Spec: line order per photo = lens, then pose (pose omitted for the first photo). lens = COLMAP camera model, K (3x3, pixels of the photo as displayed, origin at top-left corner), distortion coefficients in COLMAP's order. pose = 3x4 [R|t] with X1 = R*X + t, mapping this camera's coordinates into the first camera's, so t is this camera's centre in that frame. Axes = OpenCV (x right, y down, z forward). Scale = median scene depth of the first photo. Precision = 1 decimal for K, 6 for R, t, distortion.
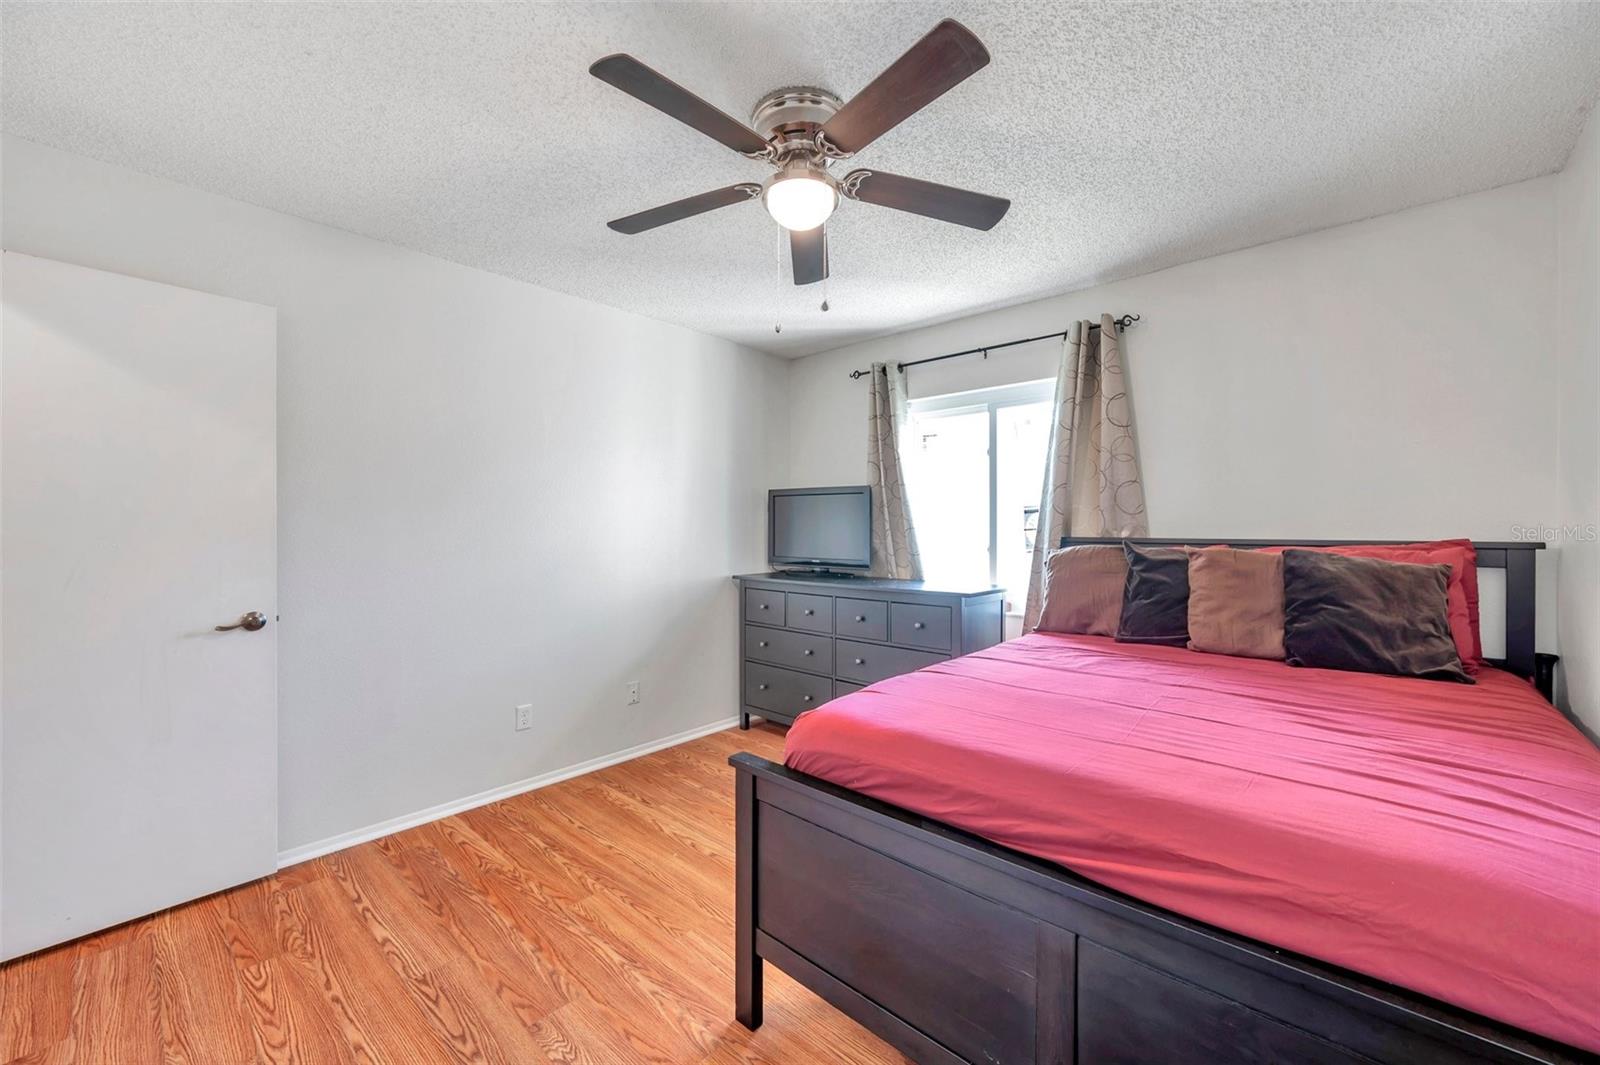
lens RADIAL K [[628.7, 0, 797.8], [0, 628.7, 530.6], [0, 0, 1]] dist [-0.001352, -0.000131]
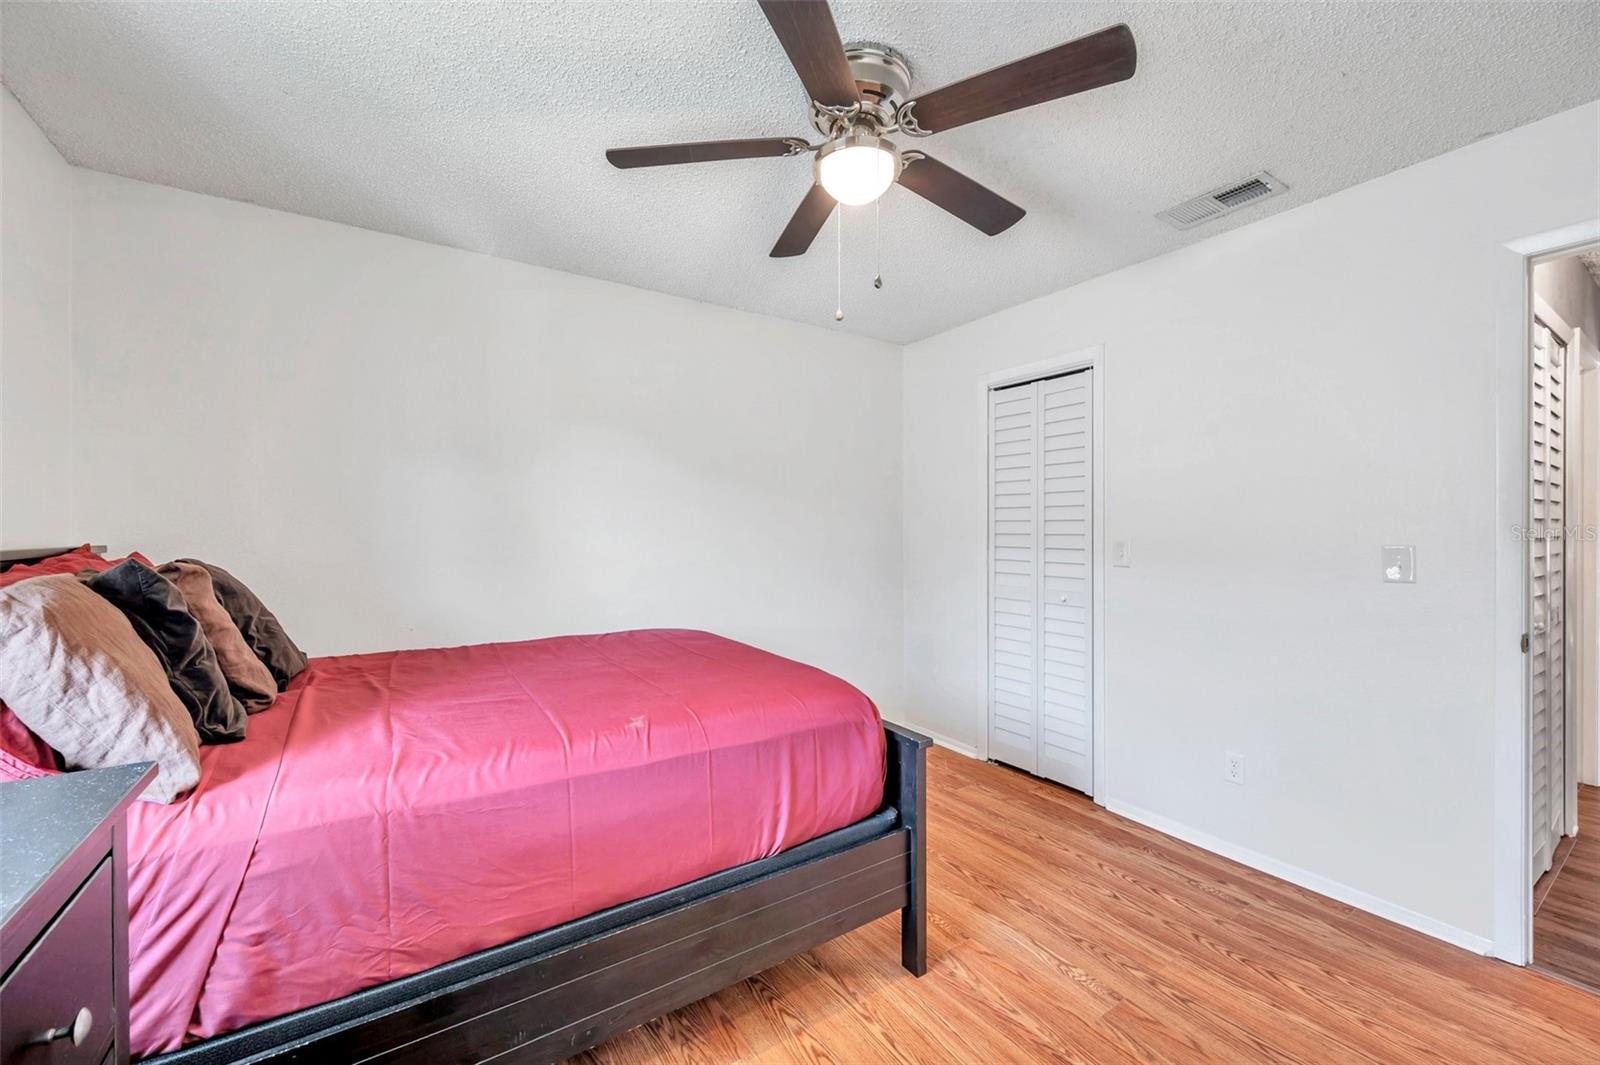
lens RADIAL K [[628.7, 0, 797.8], [0, 628.7, 530.6], [0, 0, 1]] dist [-0.001352, -0.000131]
pose [[-0.968878, 0.004207, 0.247503, -0.086285], [0.005866, 0.999965, 0.005966, -0.007668], [-0.247470, 0.007232, -0.968869, 1.170658]]
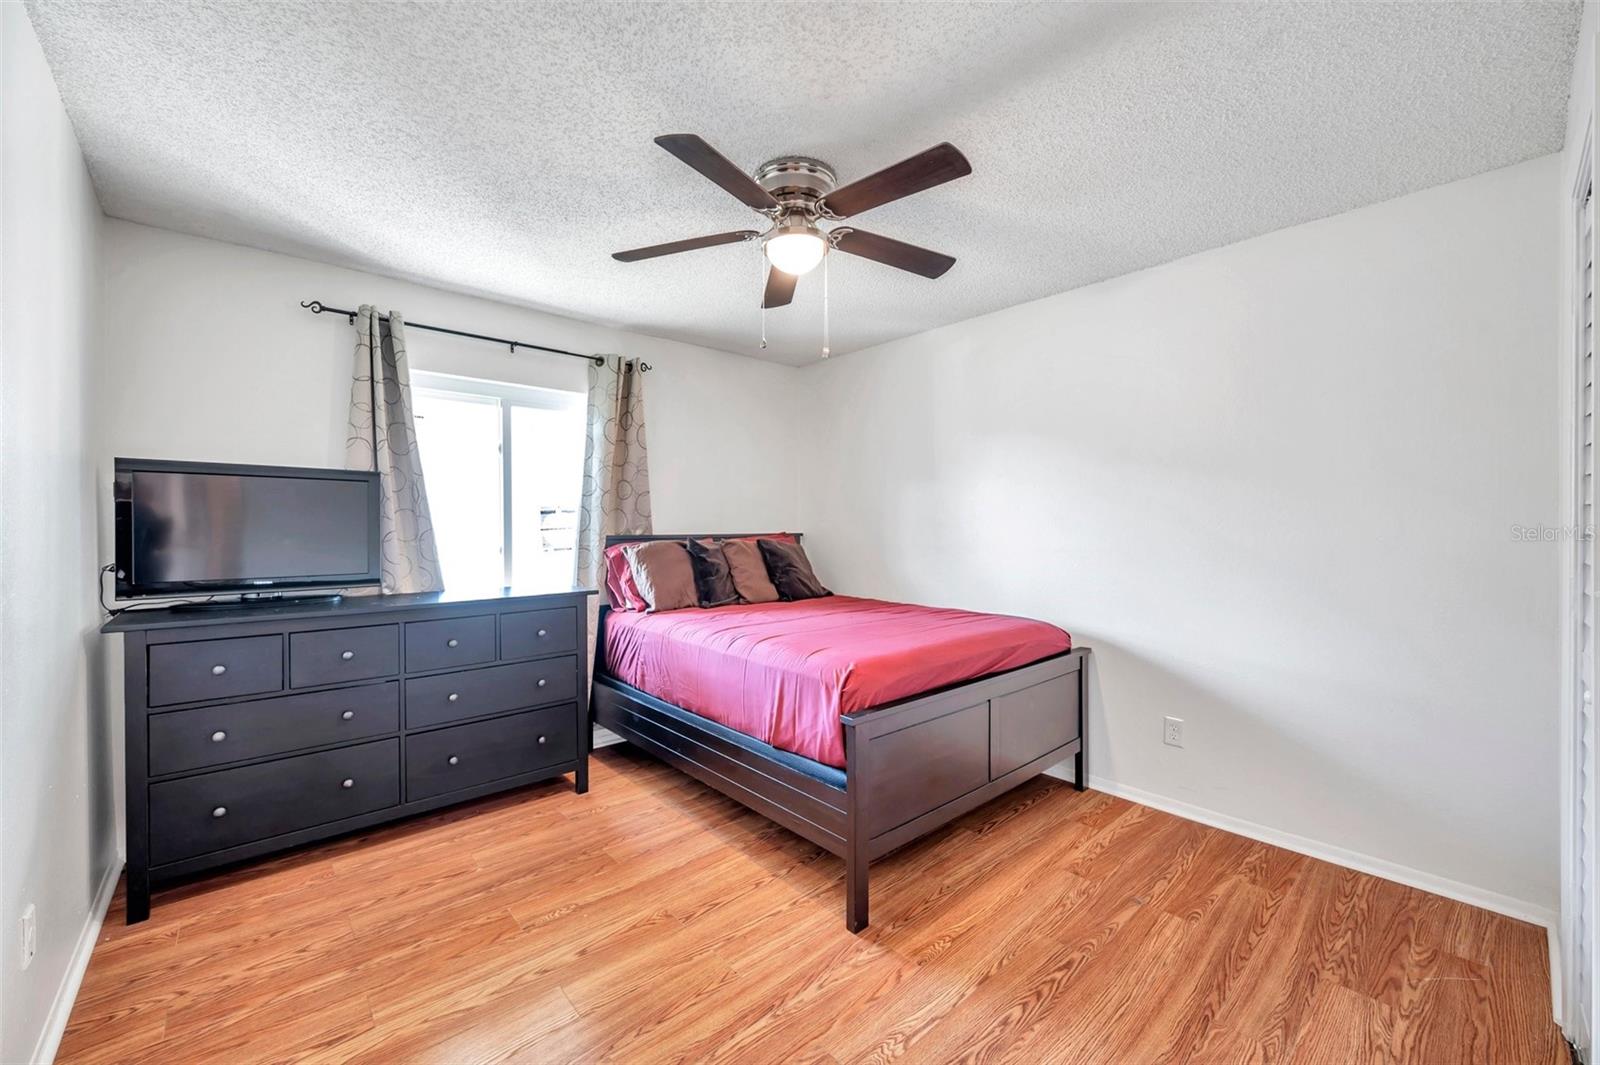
lens RADIAL K [[628.7, 0, 797.8], [0, 628.7, 530.6], [0, 0, 1]] dist [-0.001352, -0.000131]
pose [[0.102247, -0.008128, 0.994726, -0.717567], [0.007676, 0.999943, 0.007381, -0.004495], [-0.994729, 0.006880, 0.102304, 0.539074]]
